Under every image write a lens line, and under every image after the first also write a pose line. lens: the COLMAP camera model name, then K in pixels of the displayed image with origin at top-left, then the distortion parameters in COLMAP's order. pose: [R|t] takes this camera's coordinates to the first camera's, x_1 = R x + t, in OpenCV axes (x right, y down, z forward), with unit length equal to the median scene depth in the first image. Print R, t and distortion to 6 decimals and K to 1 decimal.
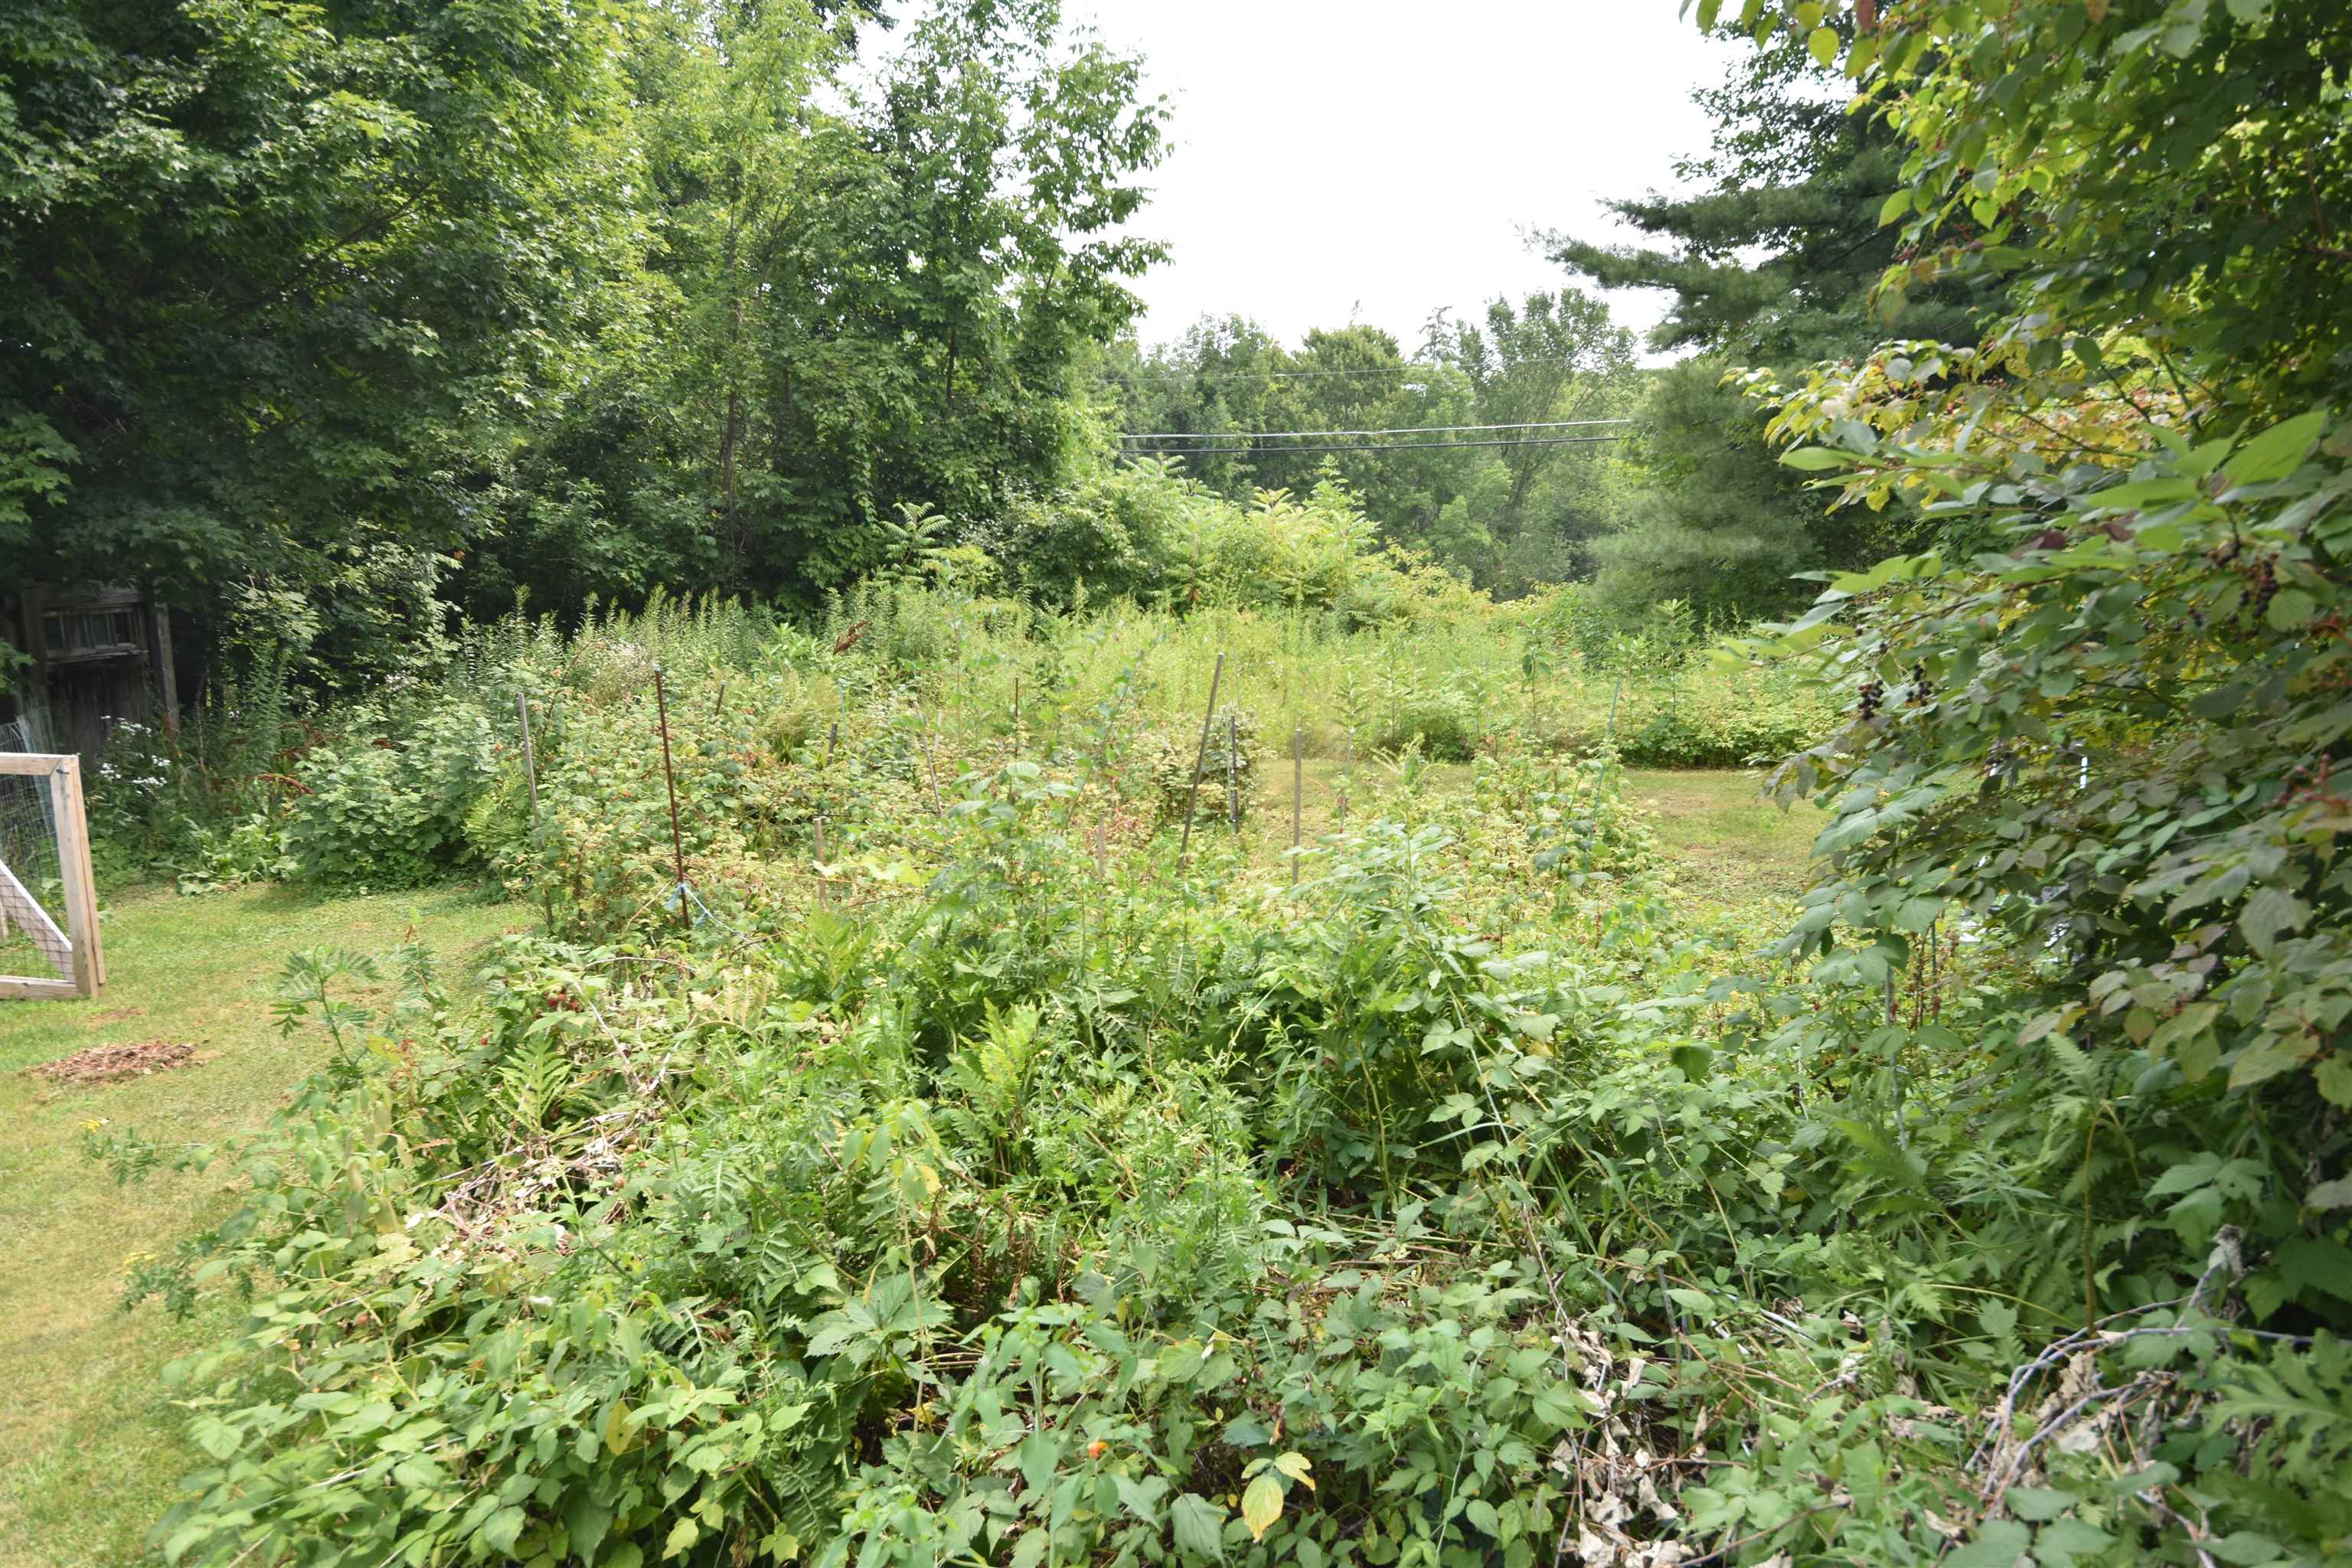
lens RADIAL K [[1502.3, 0, 1170.5], [0, 1502.3, 778.1], [0, 0, 1]] dist [0.000509, 0.000621]
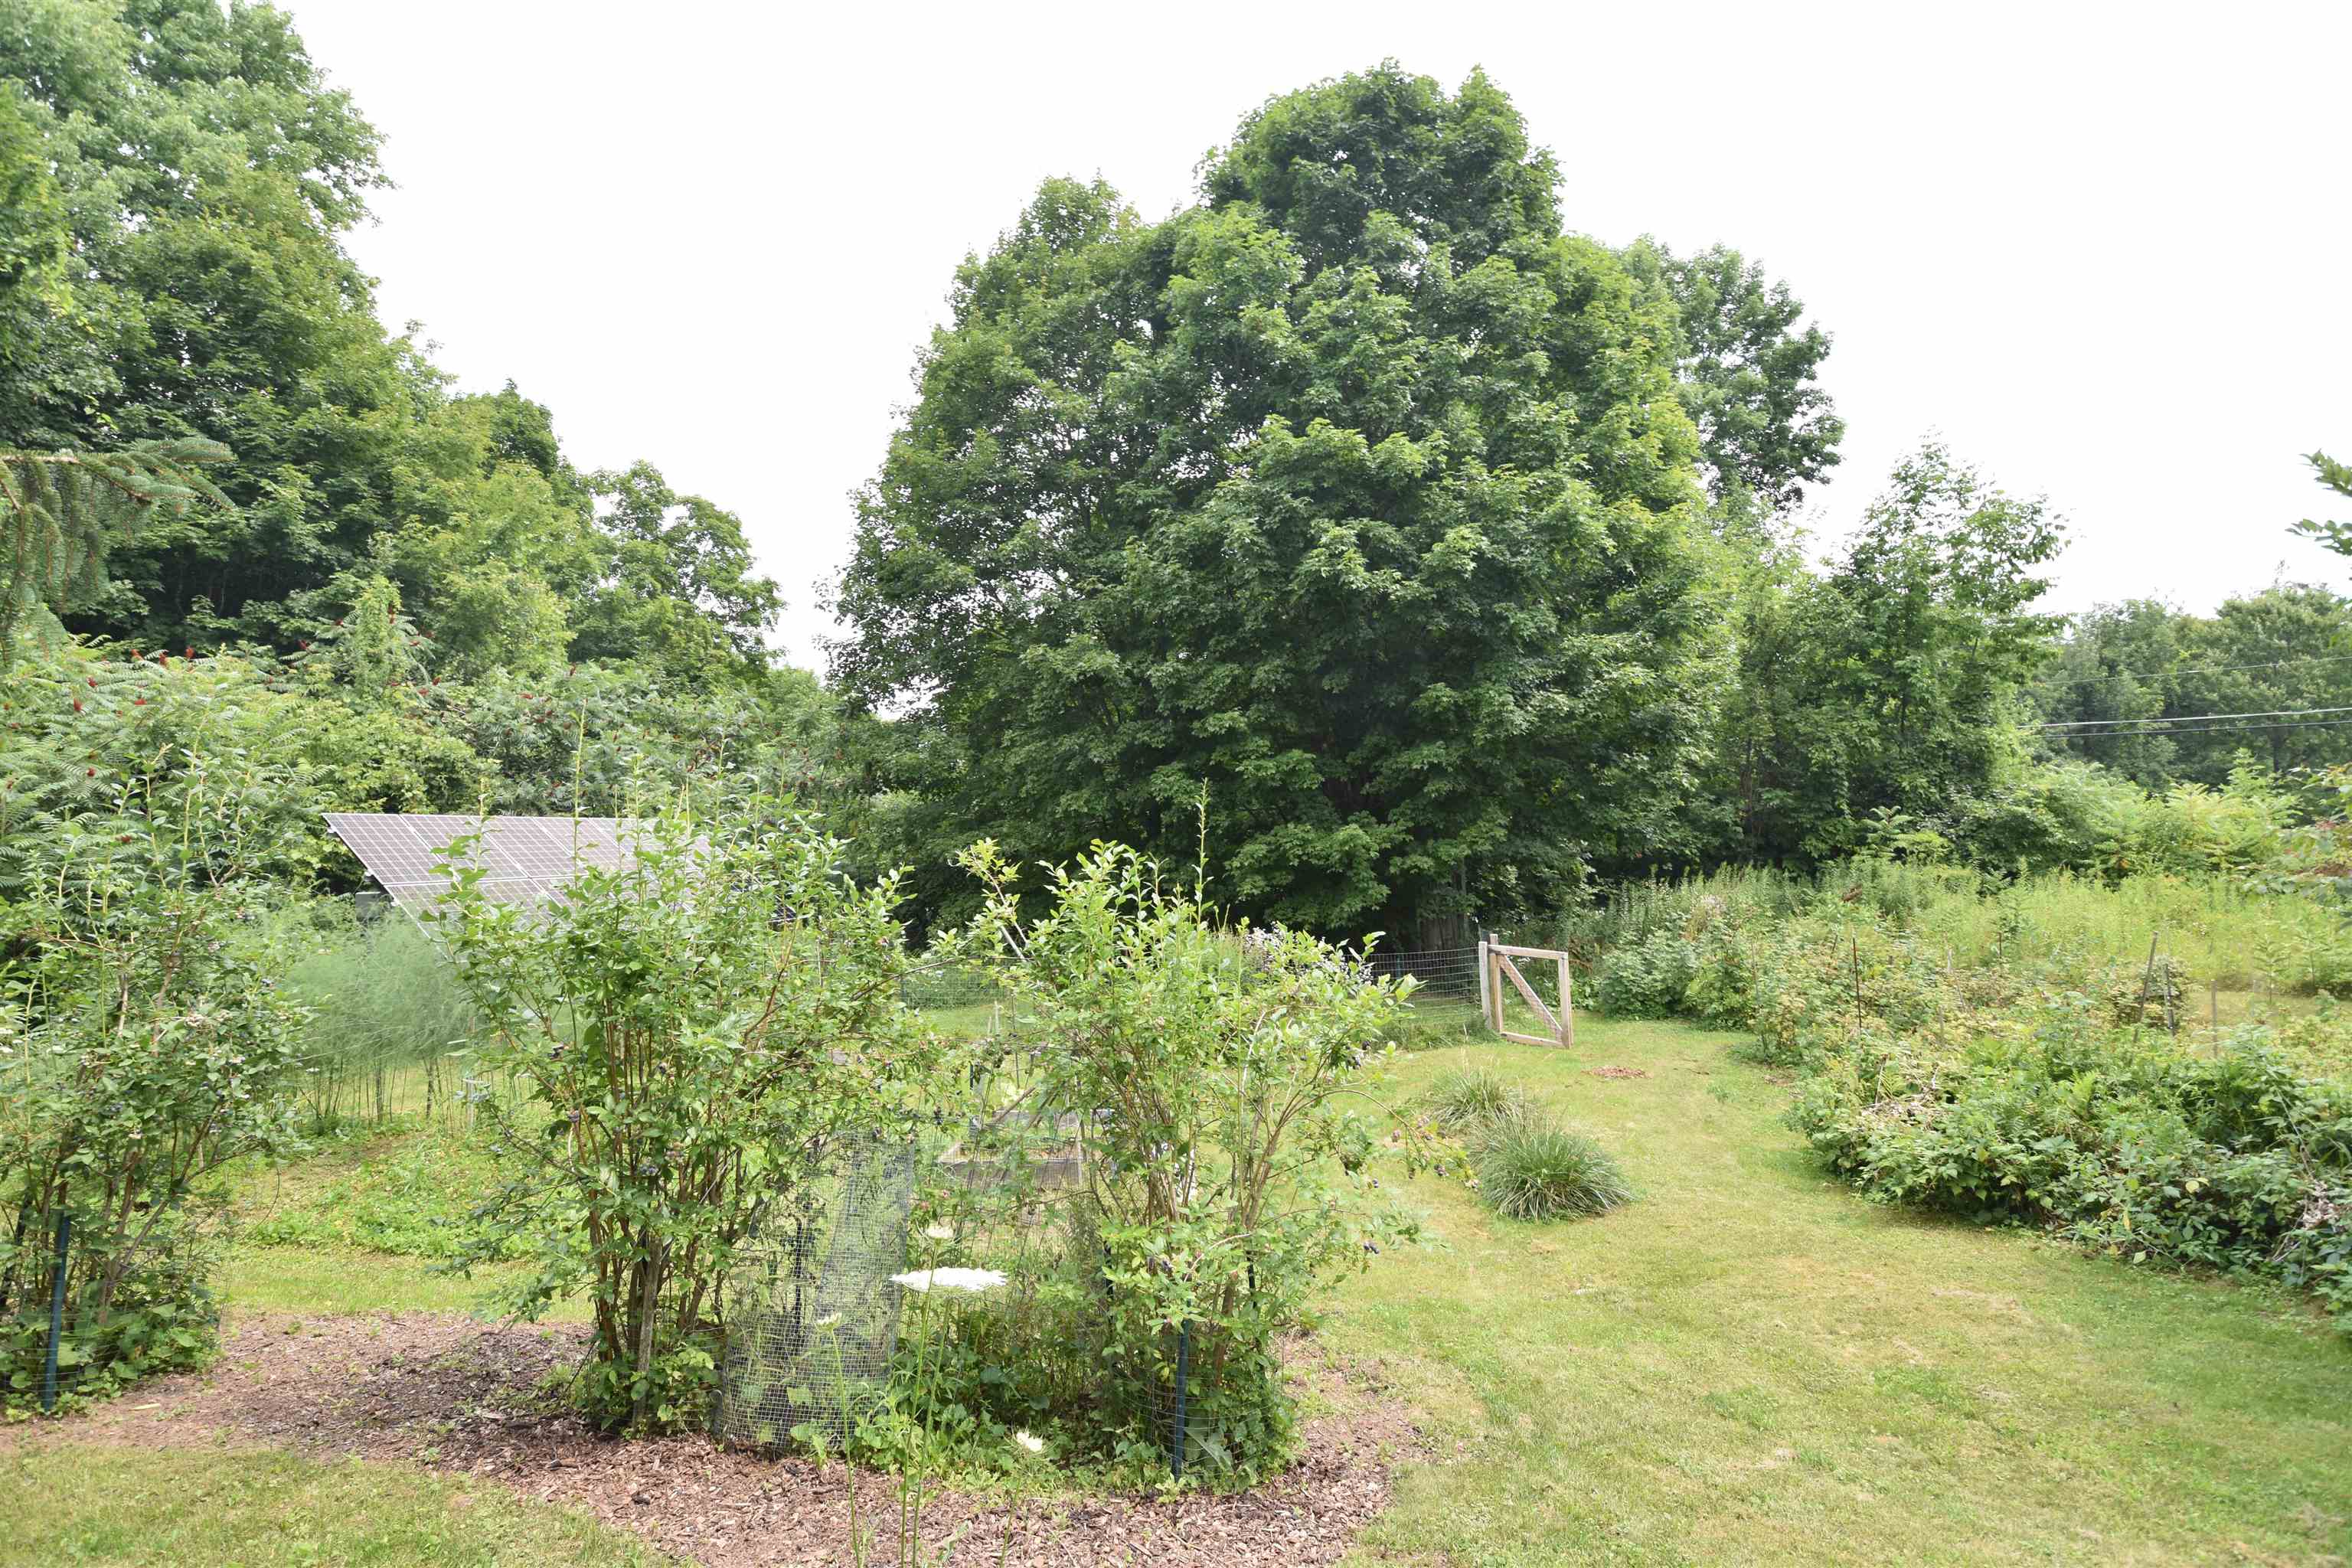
lens RADIAL K [[1038.8, 0, 1157.0], [0, 1038.8, 756.2], [0, 0, 1]] dist [-0.022014, -0.003991]
pose [[0.741898, -0.059034, -0.667909, -0.013512], [-0.070265, 0.983787, -0.165002, -0.001979], [0.666821, 0.169346, 0.725721, -0.300644]]
